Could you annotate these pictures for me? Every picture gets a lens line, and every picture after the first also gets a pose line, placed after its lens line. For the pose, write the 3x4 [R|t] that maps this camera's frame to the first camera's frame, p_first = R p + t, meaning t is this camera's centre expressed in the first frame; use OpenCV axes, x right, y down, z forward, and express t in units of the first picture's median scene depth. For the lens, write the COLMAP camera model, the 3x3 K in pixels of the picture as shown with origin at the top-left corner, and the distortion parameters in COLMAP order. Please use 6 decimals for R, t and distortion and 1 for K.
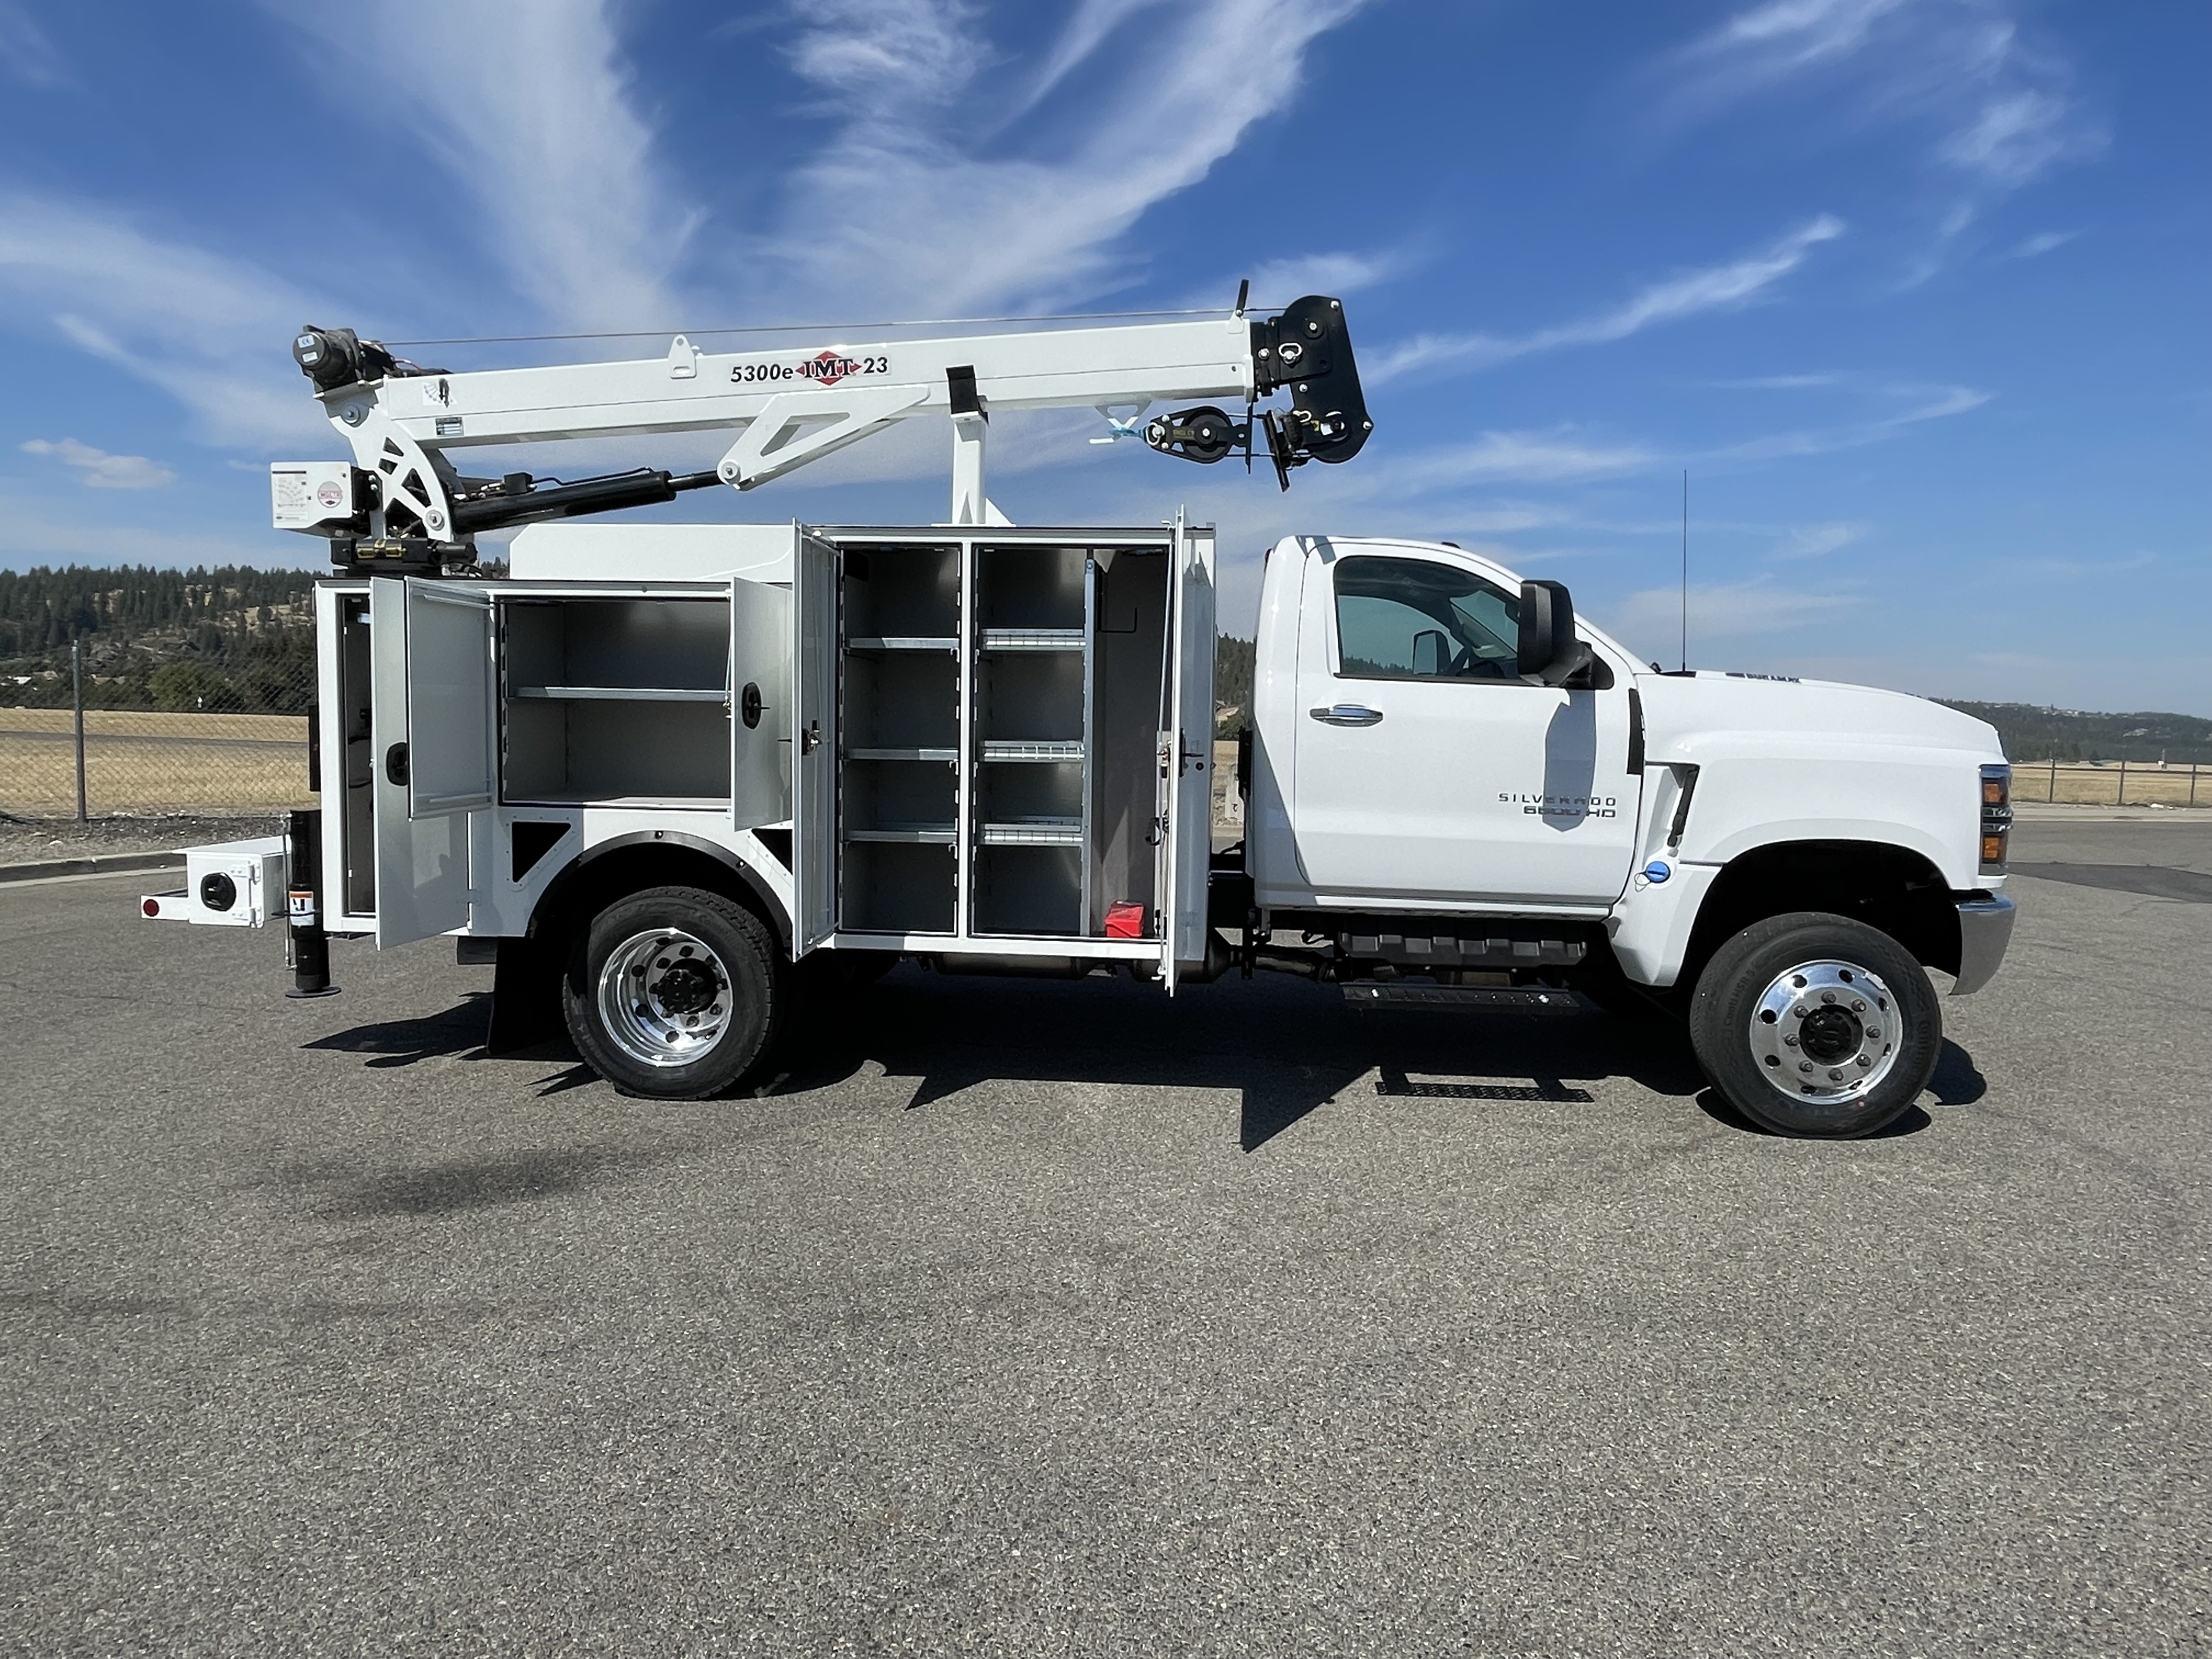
lens RADIAL K [[1353.0, 0, 1102.4], [0, 1353.0, 817.2], [0, 0, 1]] dist [-0.000519, -0.004336]
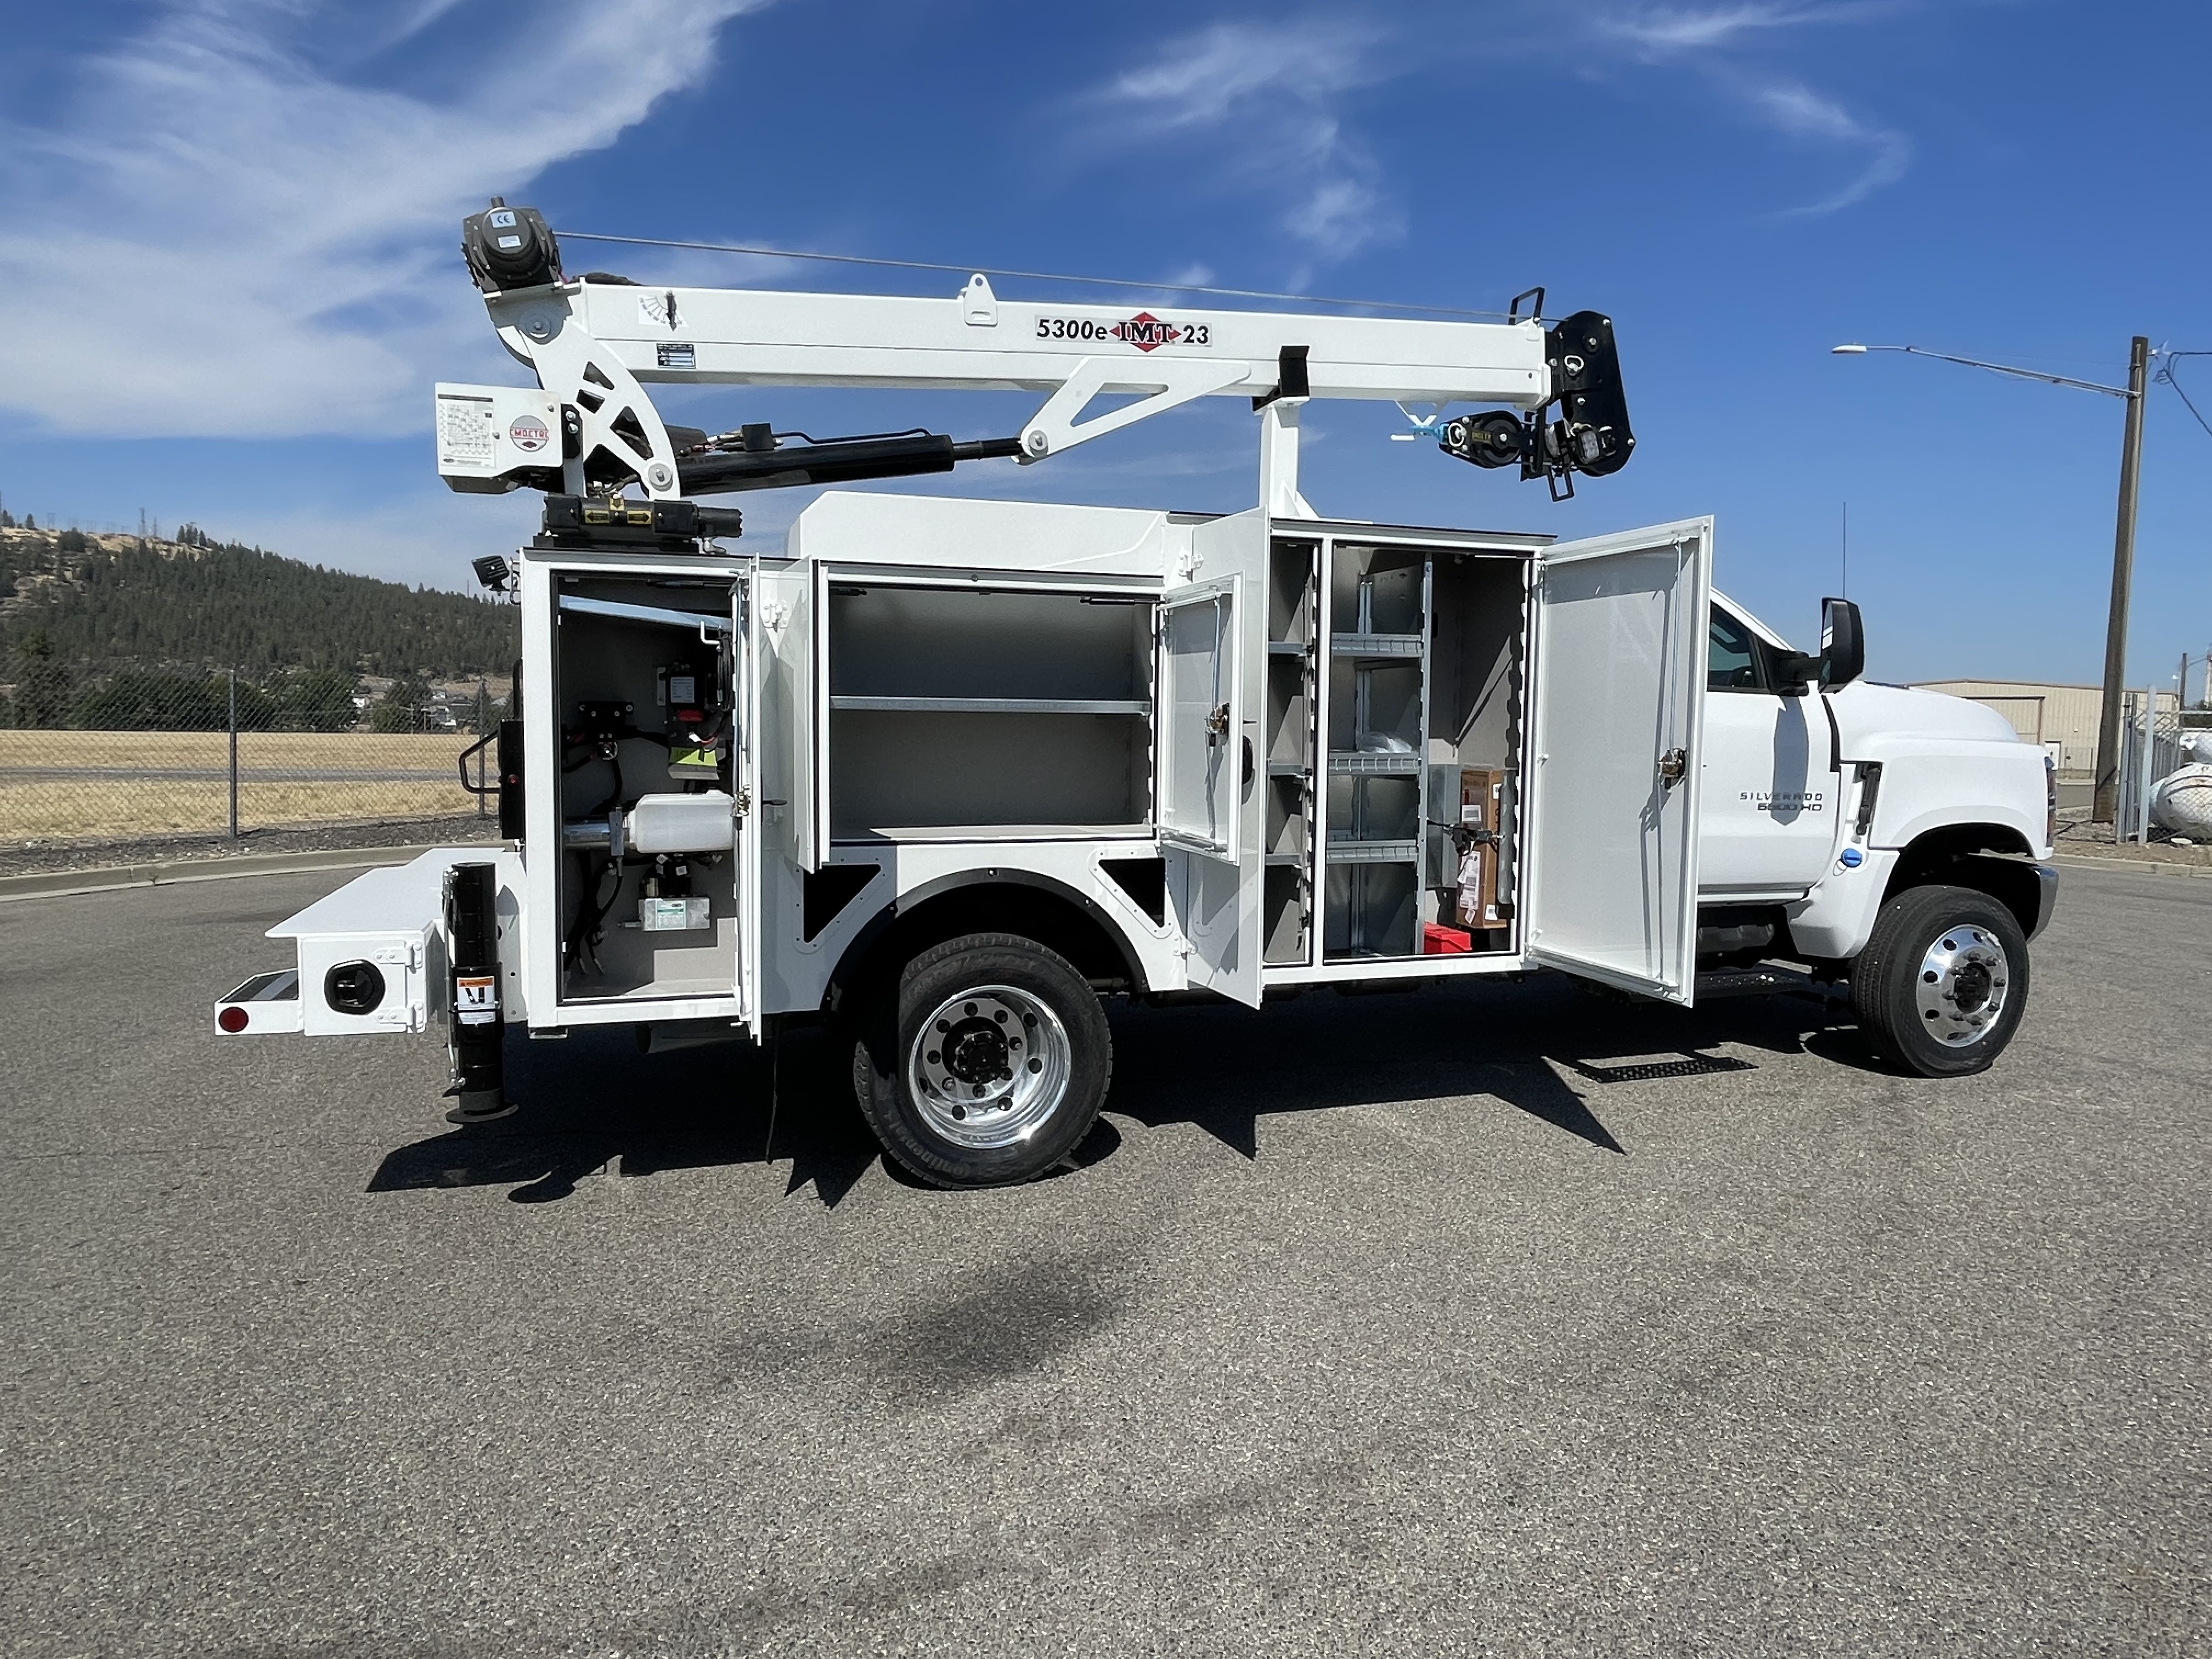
lens RADIAL K [[1348.3, 0, 1088.1], [0, 1348.3, 825.8], [0, 0, 1]] dist [-0.000987, -0.002766]
pose [[0.917128, -0.040316, 0.396548, -0.597887], [0.036804, 0.999187, 0.016466, -0.027267], [-0.396889, -0.000507, 0.917866, 0.210891]]
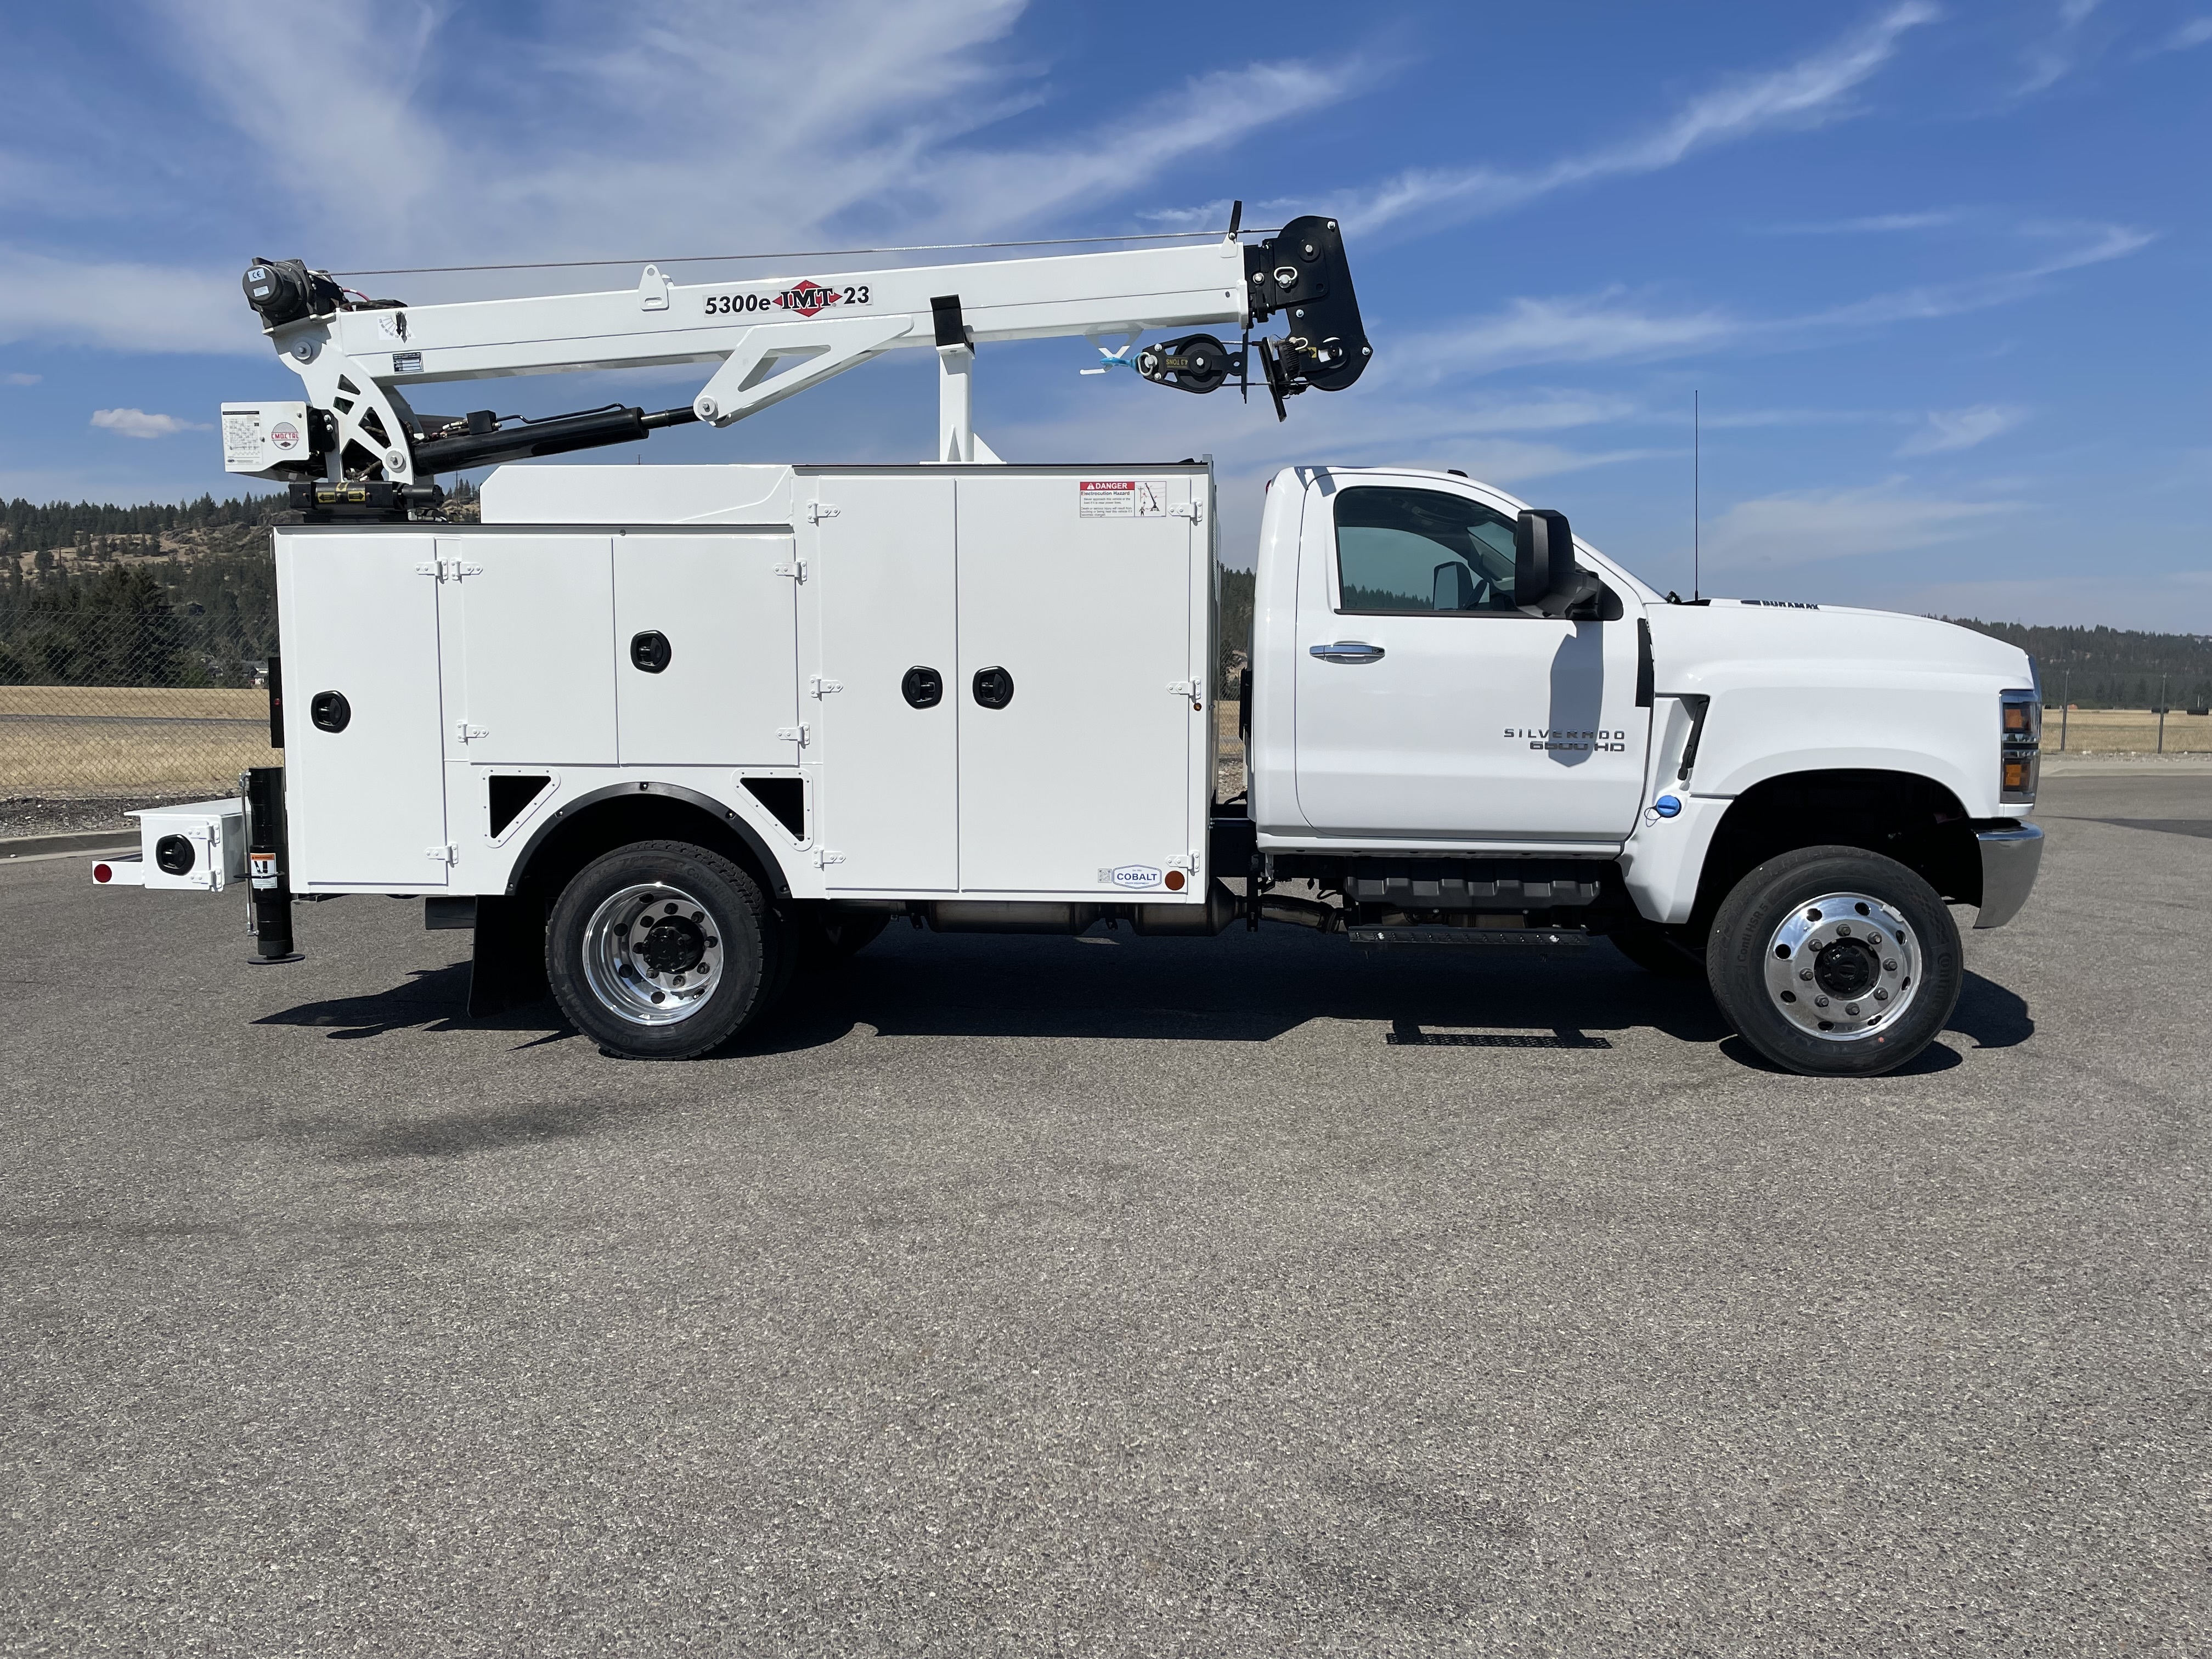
lens RADIAL K [[1658.9, 0, 1106.3], [0, 1658.9, 830.7], [0, 0, 1]] dist [0.085431, -0.105801]
pose [[0.999854, -0.016657, 0.003721, -0.000484], [0.016579, 0.999663, 0.019975, 0.026265], [-0.004052, -0.019911, 0.999794, -0.199999]]
